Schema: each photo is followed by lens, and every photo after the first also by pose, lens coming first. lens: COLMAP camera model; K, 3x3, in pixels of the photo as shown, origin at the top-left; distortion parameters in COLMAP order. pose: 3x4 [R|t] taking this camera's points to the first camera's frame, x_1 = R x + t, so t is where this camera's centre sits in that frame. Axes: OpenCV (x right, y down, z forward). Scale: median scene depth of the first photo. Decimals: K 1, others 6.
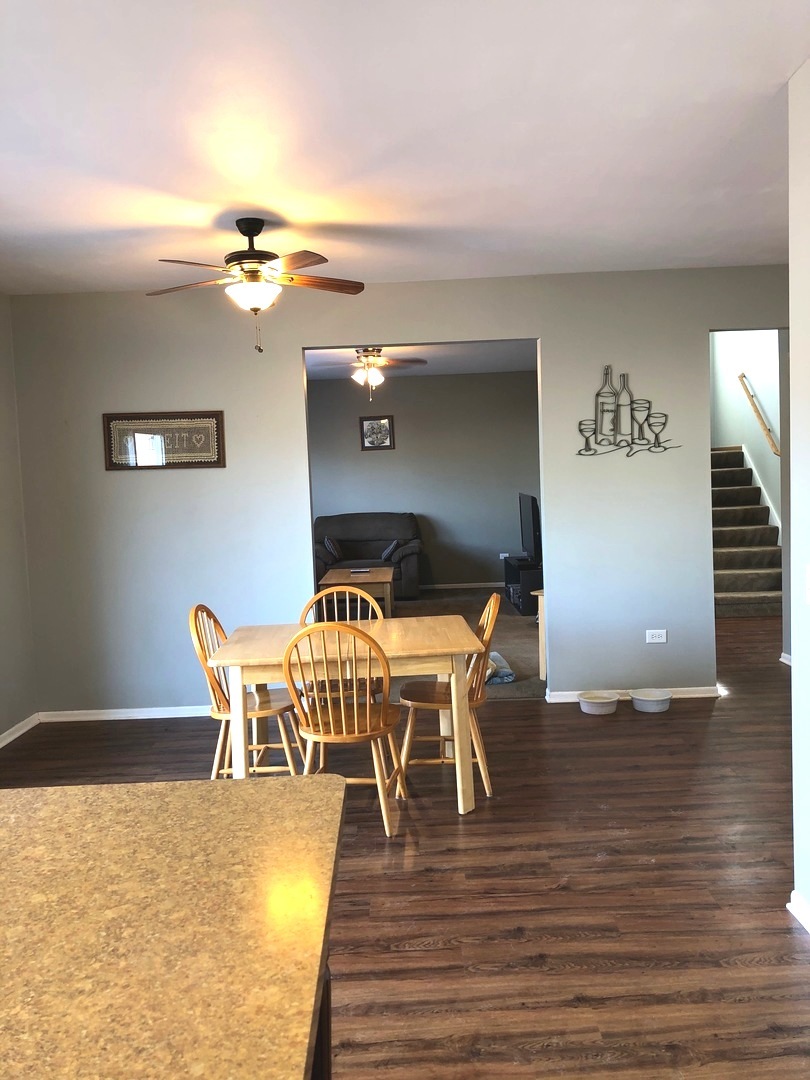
lens RADIAL K [[909.3, 0, 405.0], [0, 909.3, 540.0], [0, 0, 1]] dist [-0.004980, -0.056196]
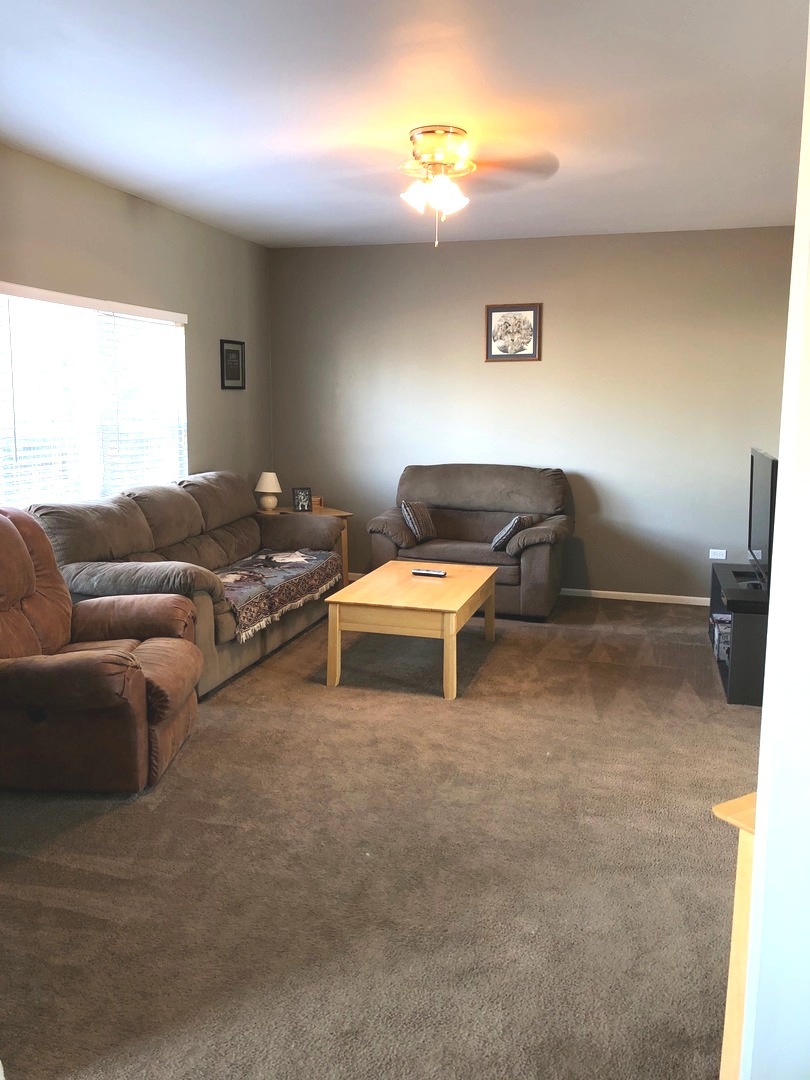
lens RADIAL K [[857.3, 0, 403.1], [0, 857.3, 520.1], [0, 0, 1]] dist [-0.001734, -0.002294]
pose [[0.958144, 0.083209, -0.273926, 0.067218], [-0.064598, 0.994991, 0.076289, -0.032796], [0.278902, -0.055401, 0.958720, 0.432308]]
